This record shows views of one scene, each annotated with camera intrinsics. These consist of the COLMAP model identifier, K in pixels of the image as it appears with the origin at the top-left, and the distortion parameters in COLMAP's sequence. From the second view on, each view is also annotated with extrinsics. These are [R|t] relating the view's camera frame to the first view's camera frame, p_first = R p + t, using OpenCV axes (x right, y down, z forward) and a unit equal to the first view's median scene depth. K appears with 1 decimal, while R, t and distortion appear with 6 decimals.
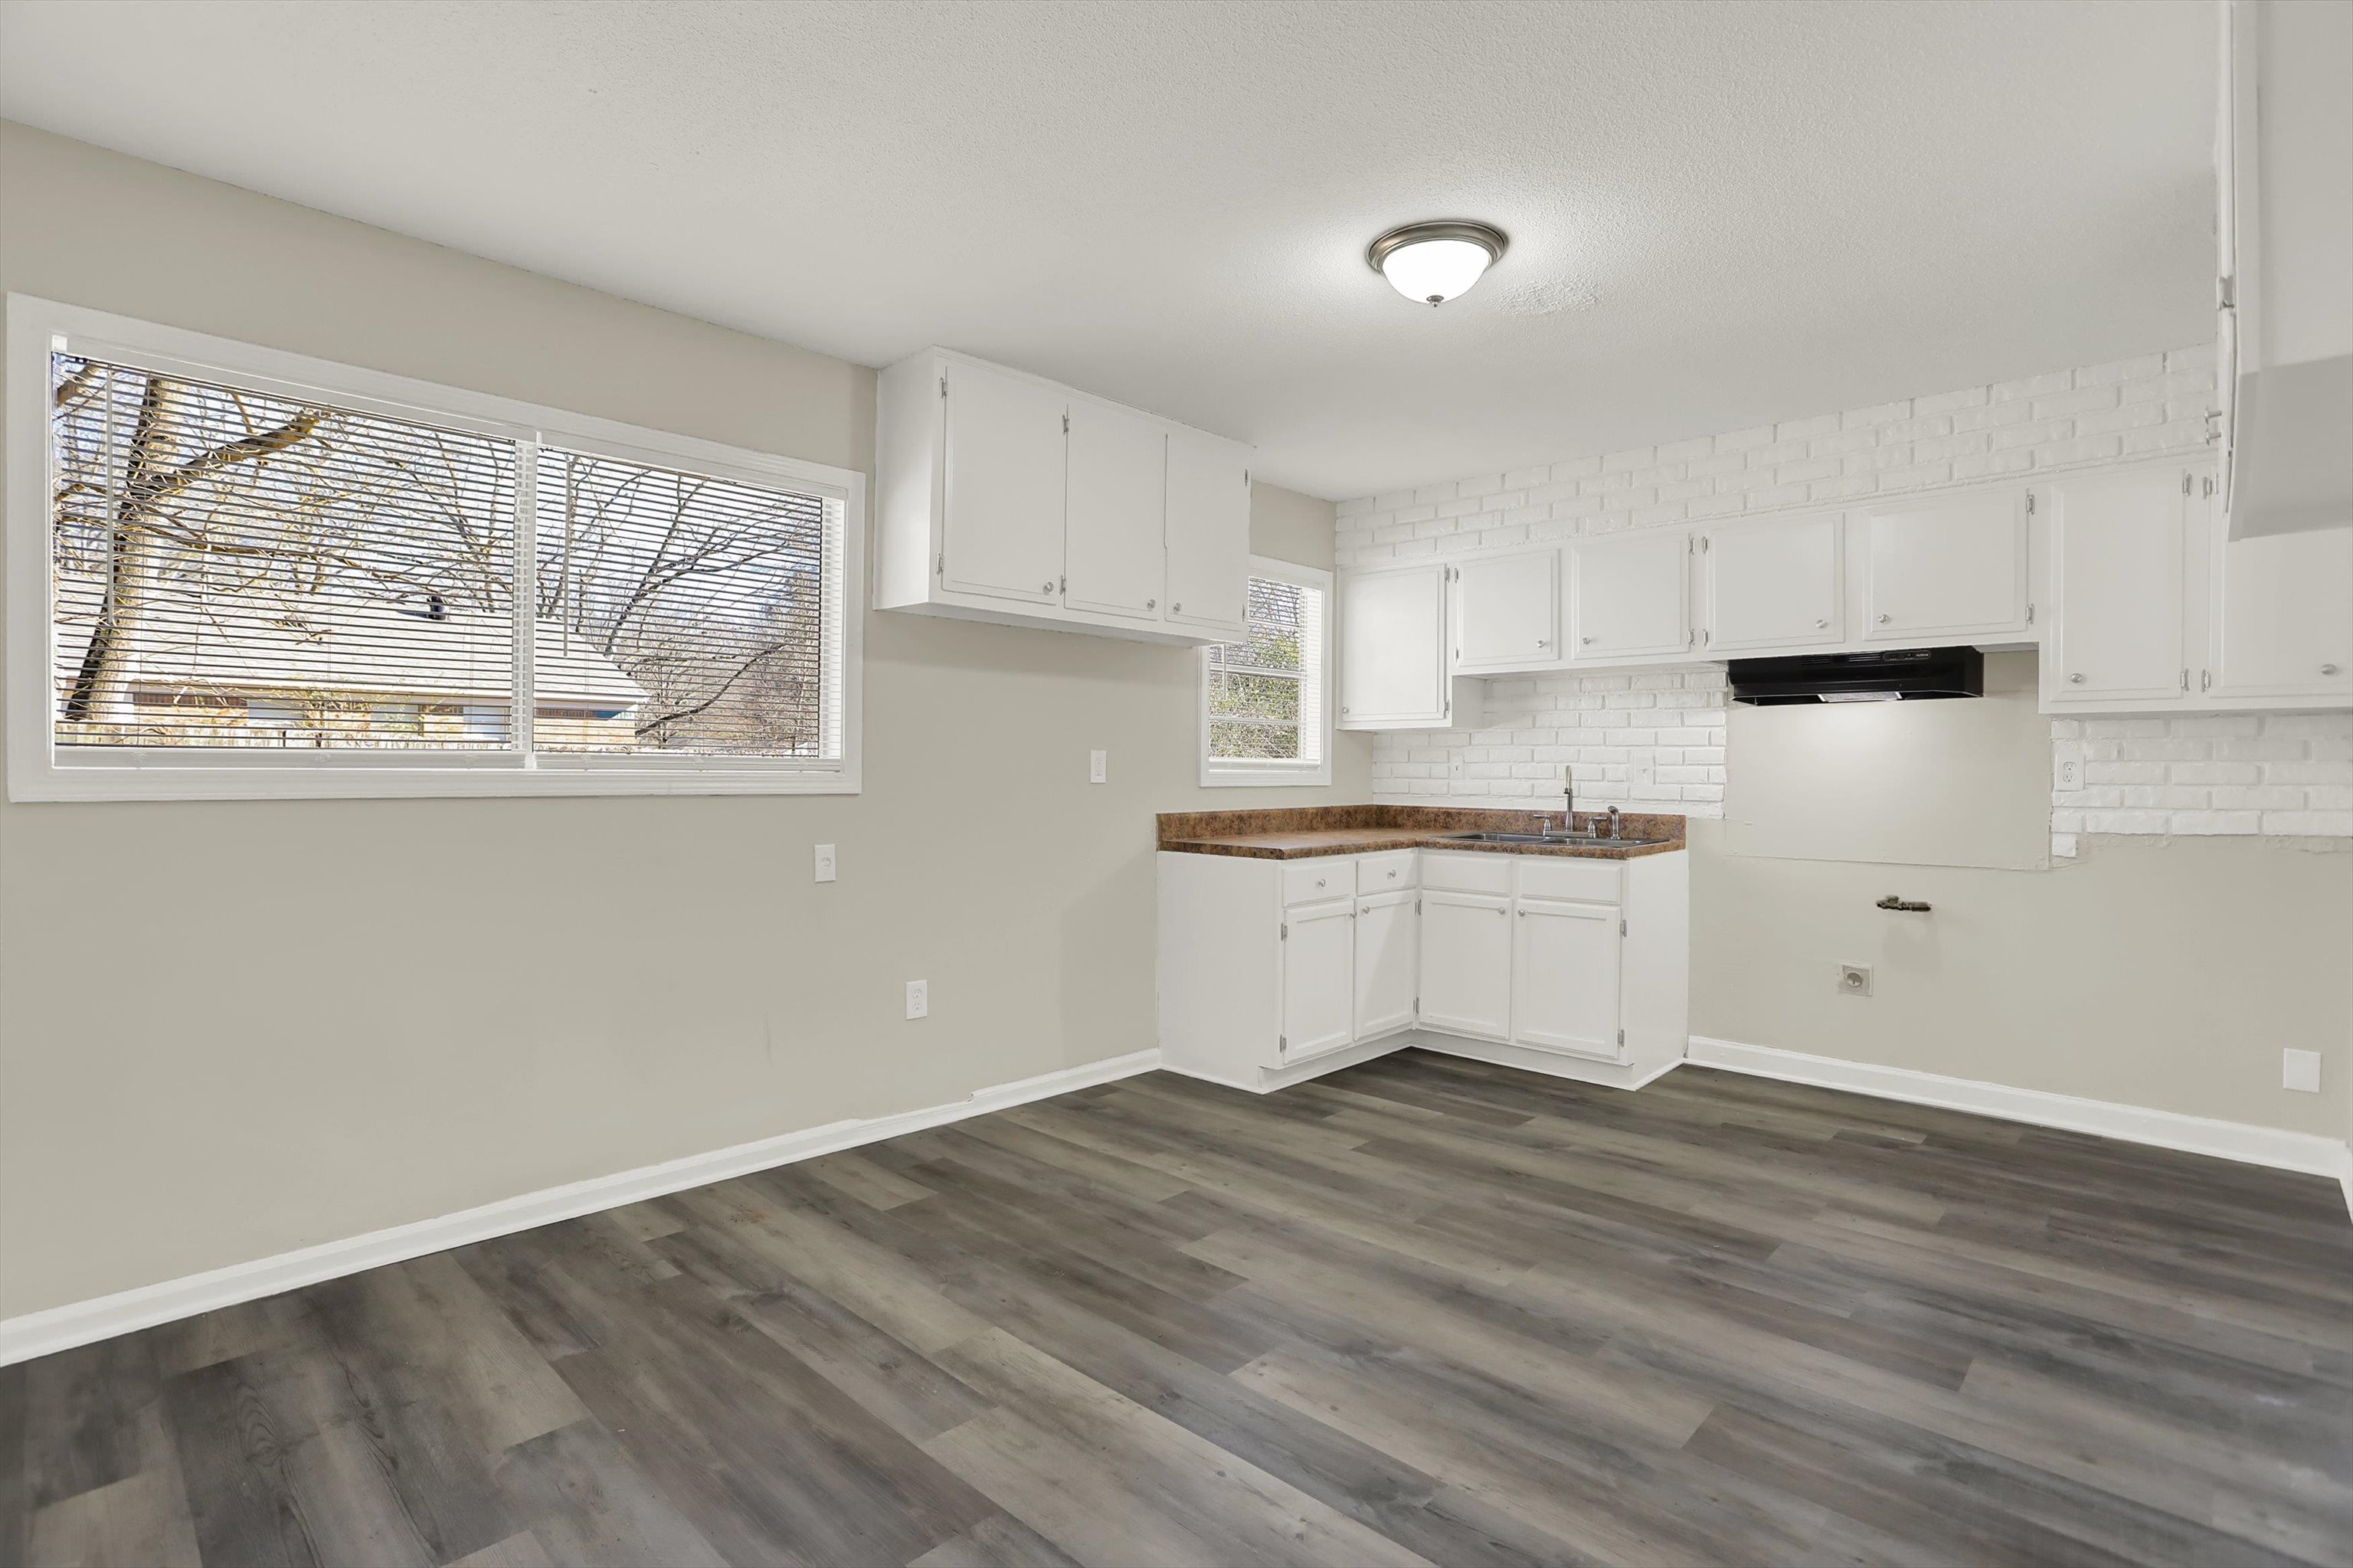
lens RADIAL K [[1143.8, 0, 1176.5], [0, 1143.8, 784.0], [0, 0, 1]] dist [-0.069793, 0.032447]
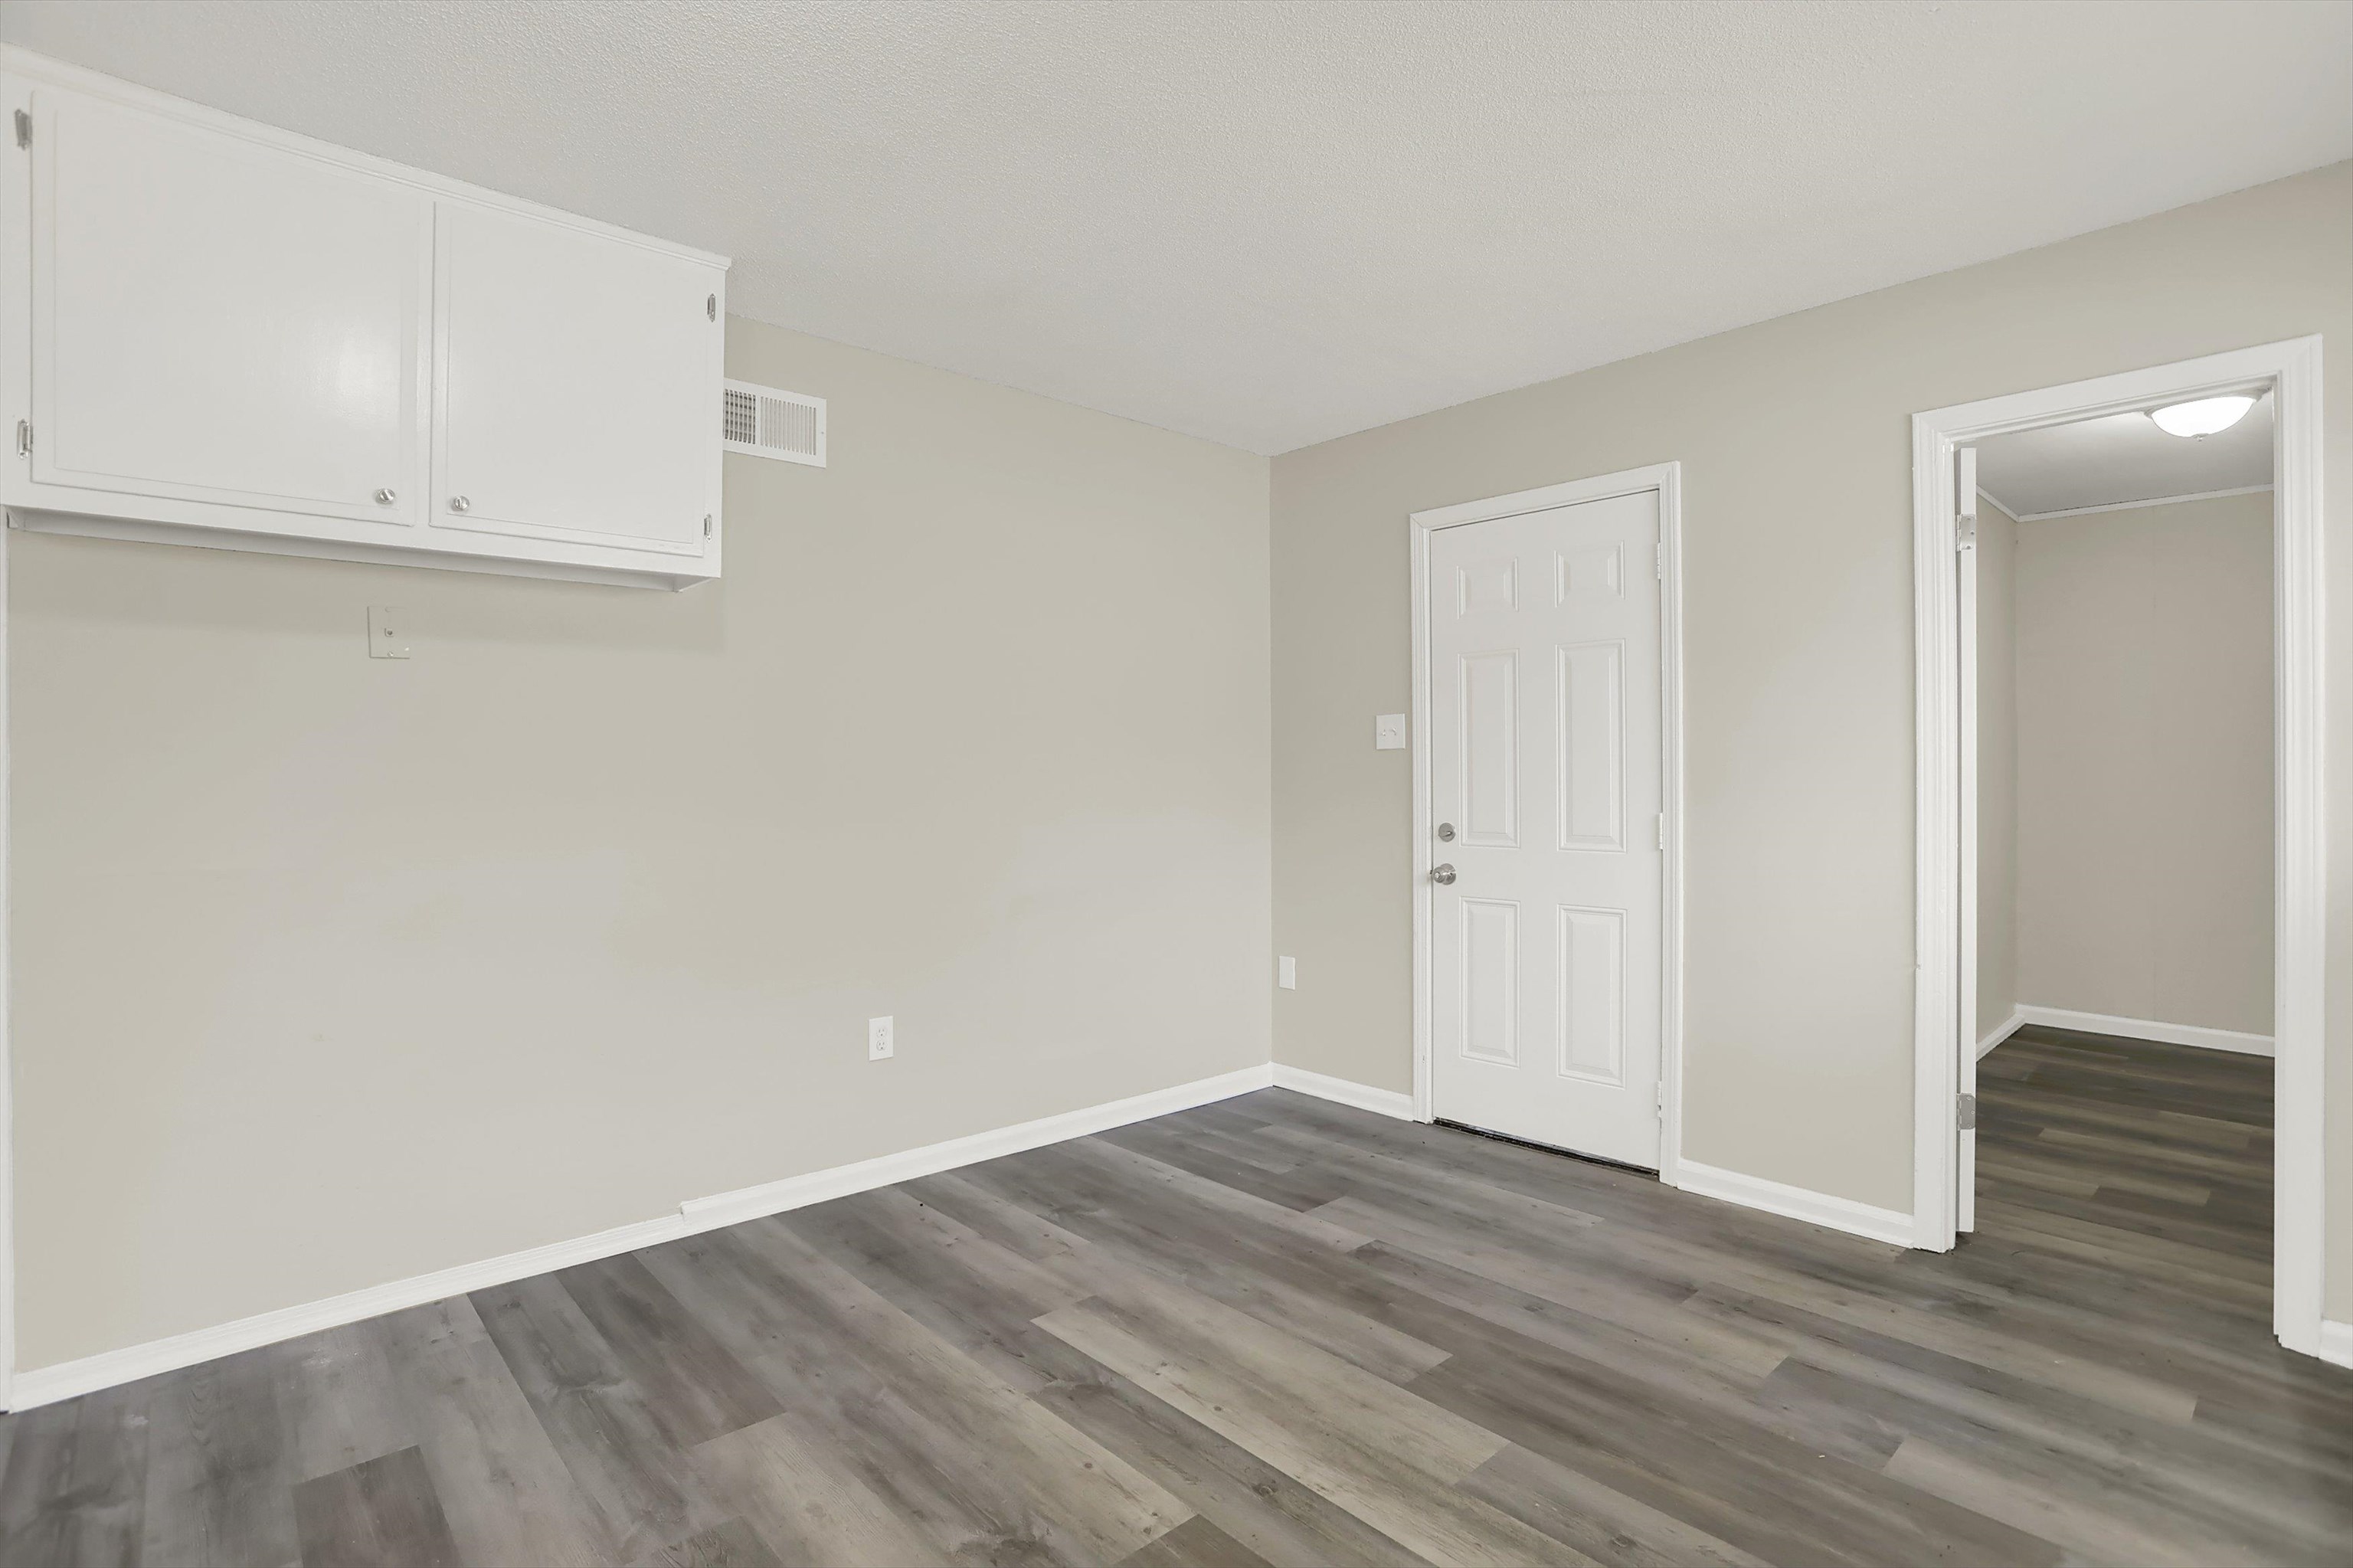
lens RADIAL K [[1139.3, 0, 1176.5], [0, 1139.3, 784.0], [0, 0, 1]] dist [-0.063578, 0.026121]
pose [[-0.997240, -0.004667, 0.074100, 0.000645], [-0.003341, 0.999832, 0.018014, -0.016400], [-0.074172, 0.017716, -0.997088, 1.106379]]
